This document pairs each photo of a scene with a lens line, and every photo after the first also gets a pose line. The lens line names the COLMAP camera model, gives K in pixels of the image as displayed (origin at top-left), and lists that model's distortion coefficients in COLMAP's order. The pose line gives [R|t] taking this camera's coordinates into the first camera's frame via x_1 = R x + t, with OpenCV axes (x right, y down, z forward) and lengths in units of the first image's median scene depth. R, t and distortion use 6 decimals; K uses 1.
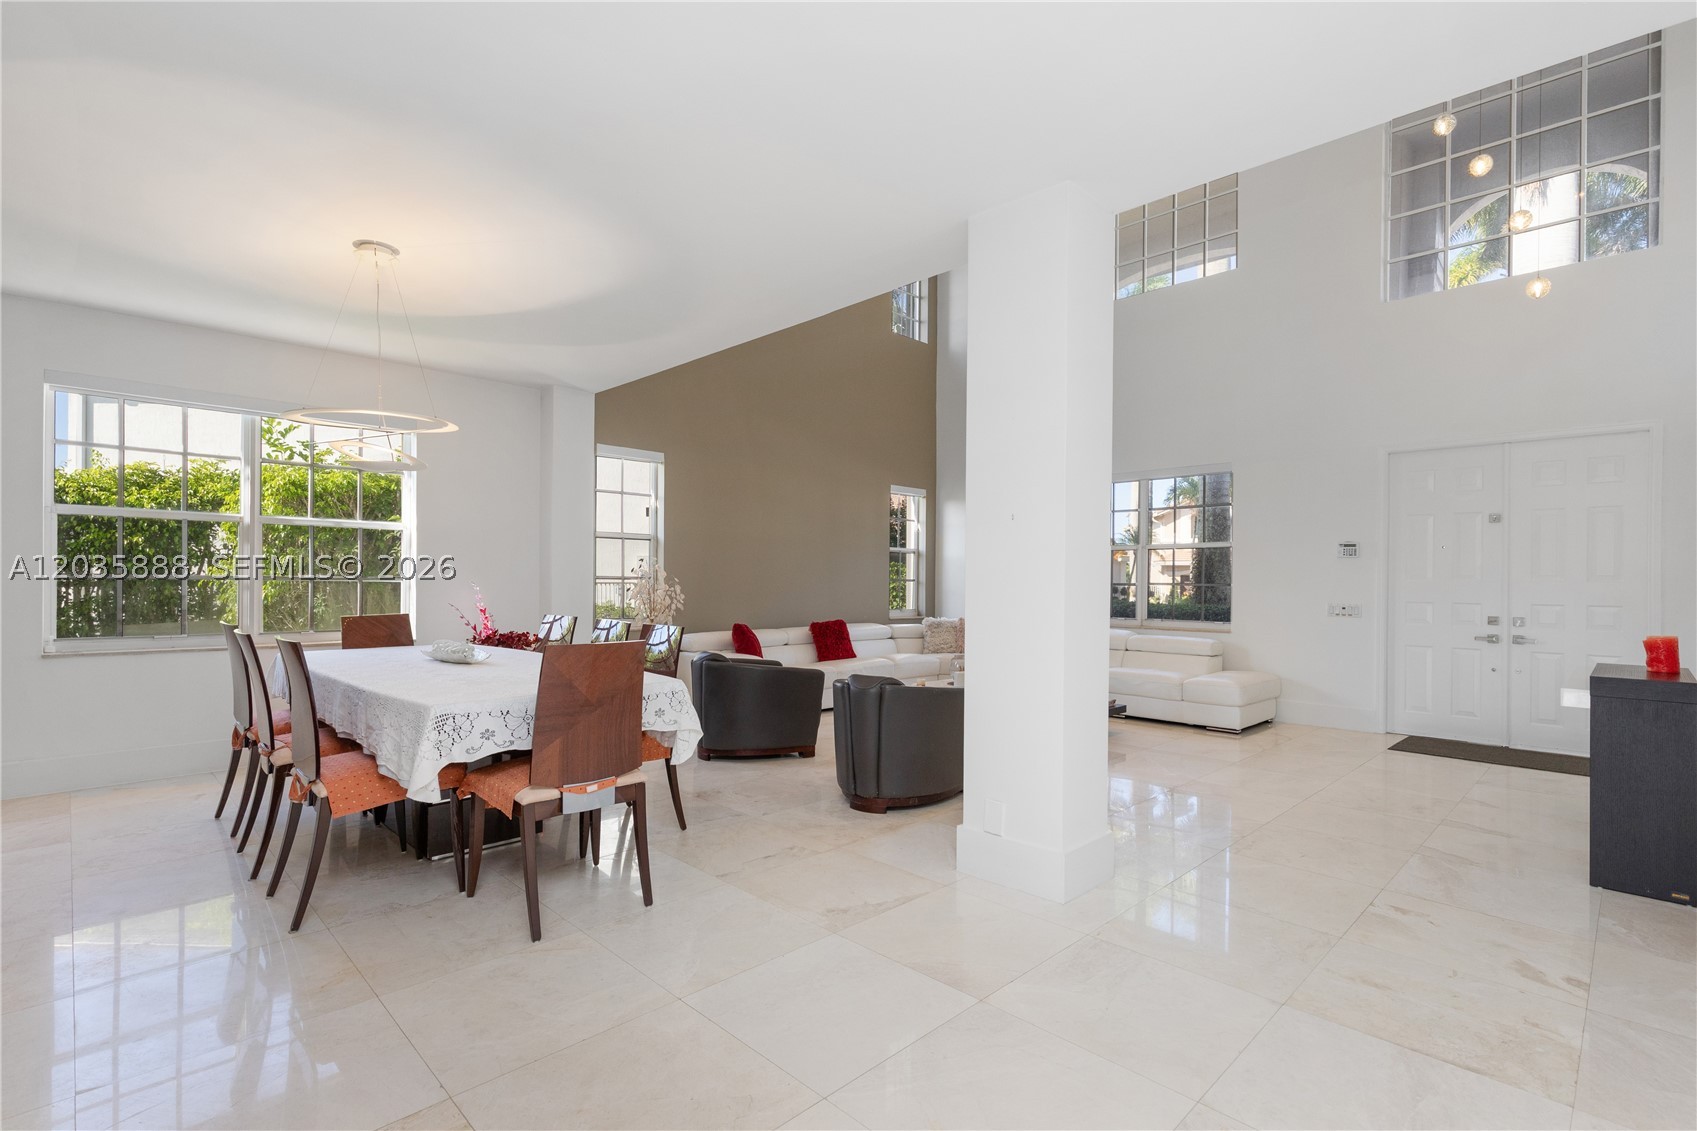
lens RADIAL K [[783.7, 0, 847.9], [0, 783.7, 585.1], [0, 0, 1]] dist [0.013053, -0.000070]
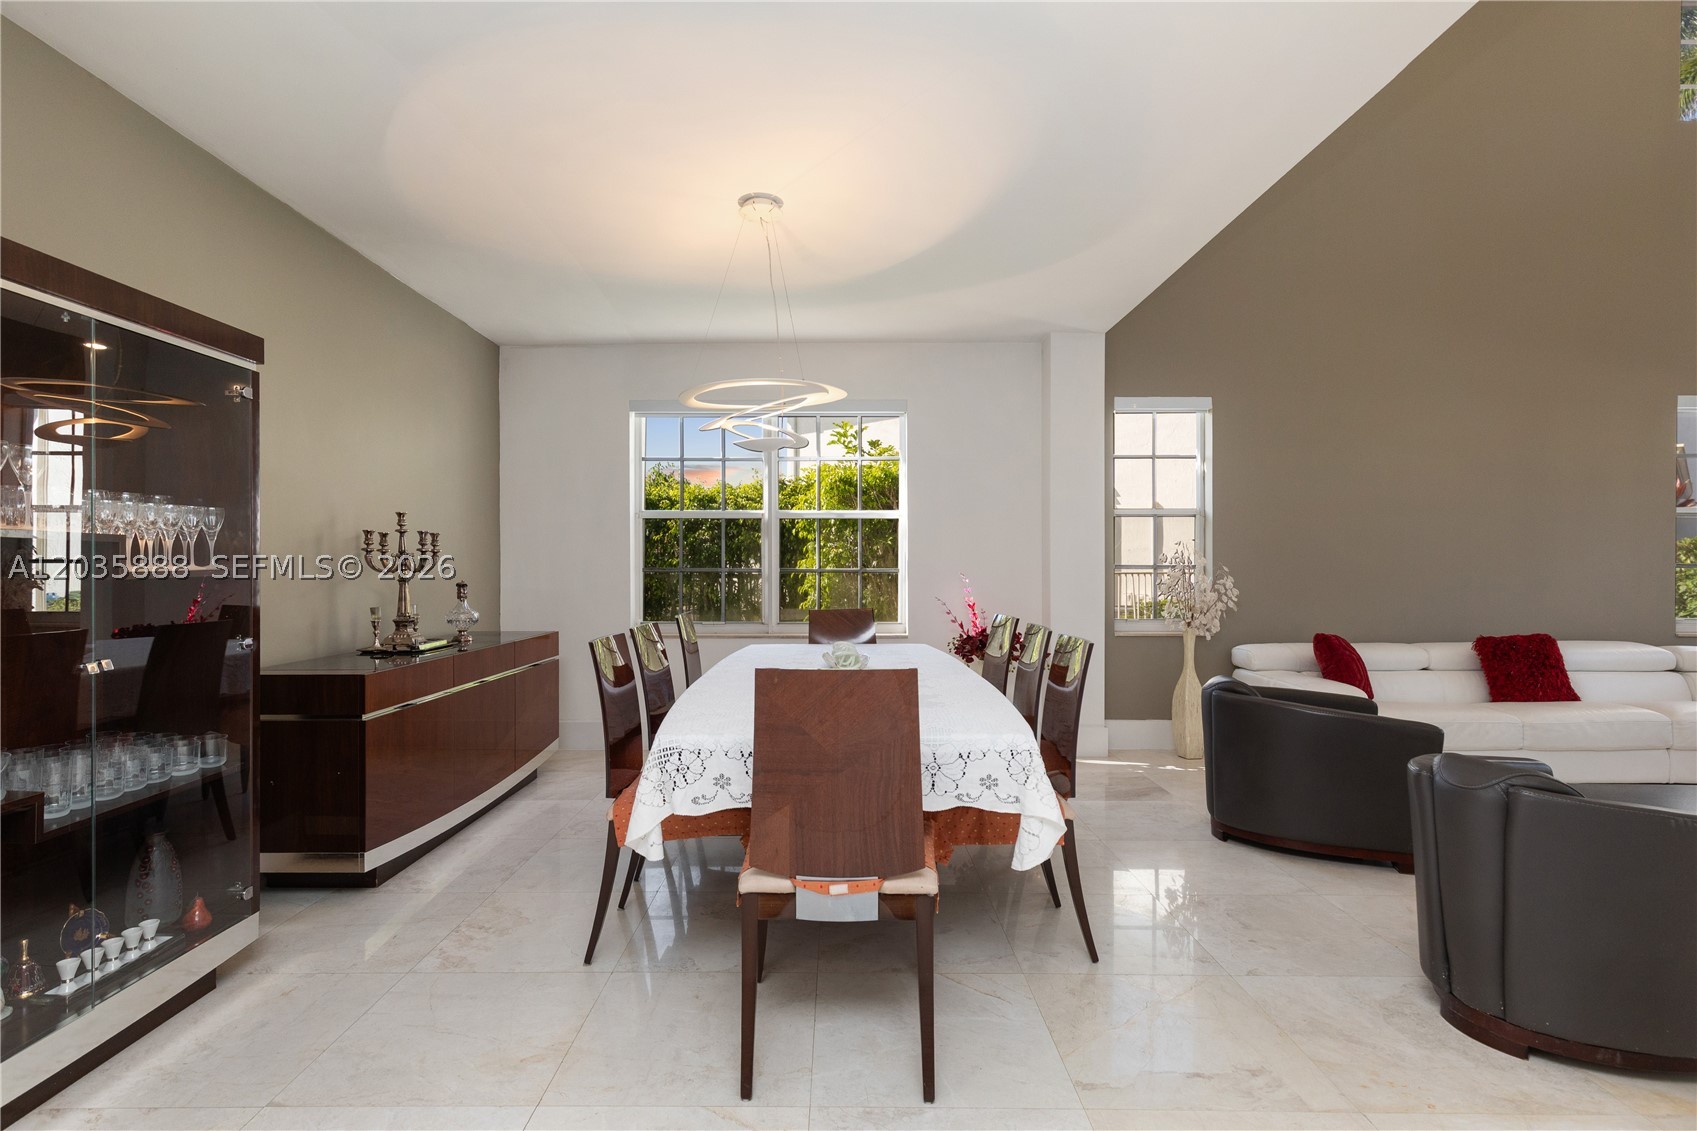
lens RADIAL K [[818.2, 0, 850.5], [0, 818.2, 569.3], [0, 0, 1]] dist [0.011168, 0.000082]
pose [[0.708399, -0.007604, -0.705771, 0.078003], [0.002638, 0.999964, -0.008126, -0.001289], [0.705808, 0.003895, 0.708393, 0.245075]]
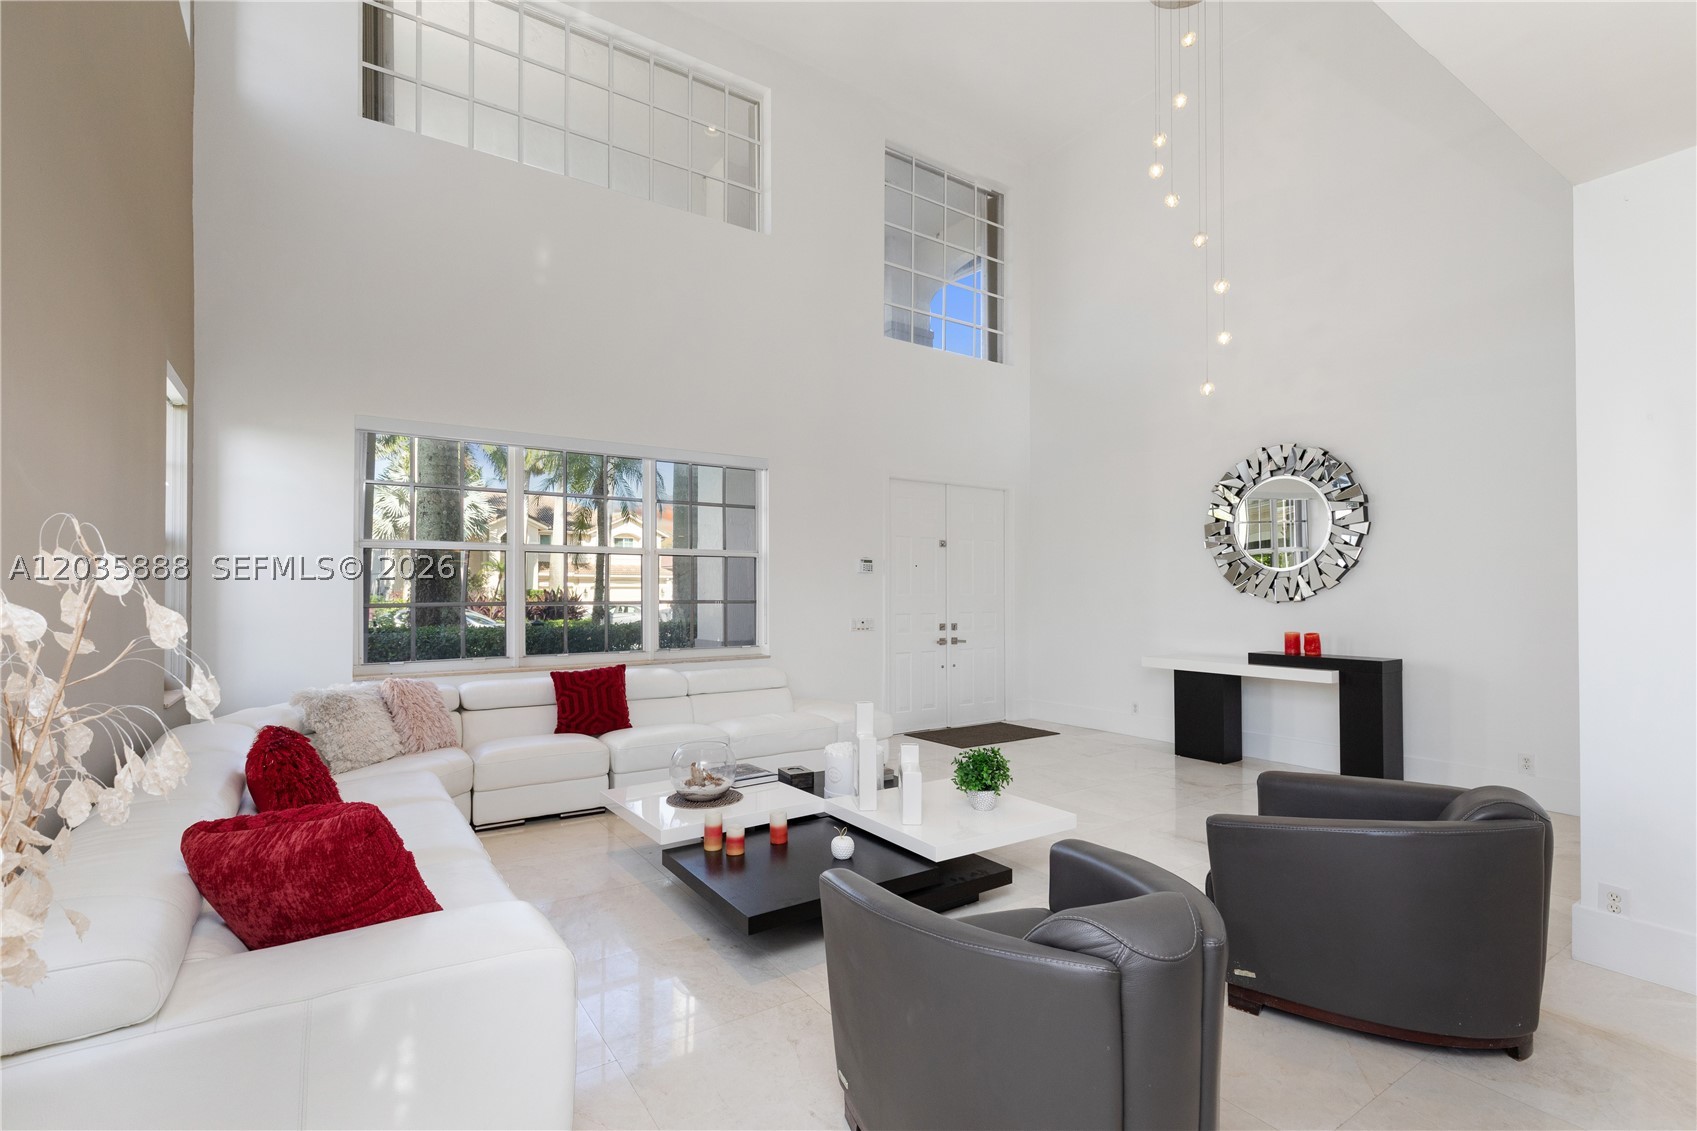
lens RADIAL K [[783.7, 0, 847.9], [0, 783.7, 585.1], [0, 0, 1]] dist [0.013053, -0.000070]
pose [[0.186822, -0.003186, 0.982389, -0.413505], [0.008174, 0.999965, 0.001688, -0.023402], [-0.982360, 0.007715, 0.186842, 0.925634]]
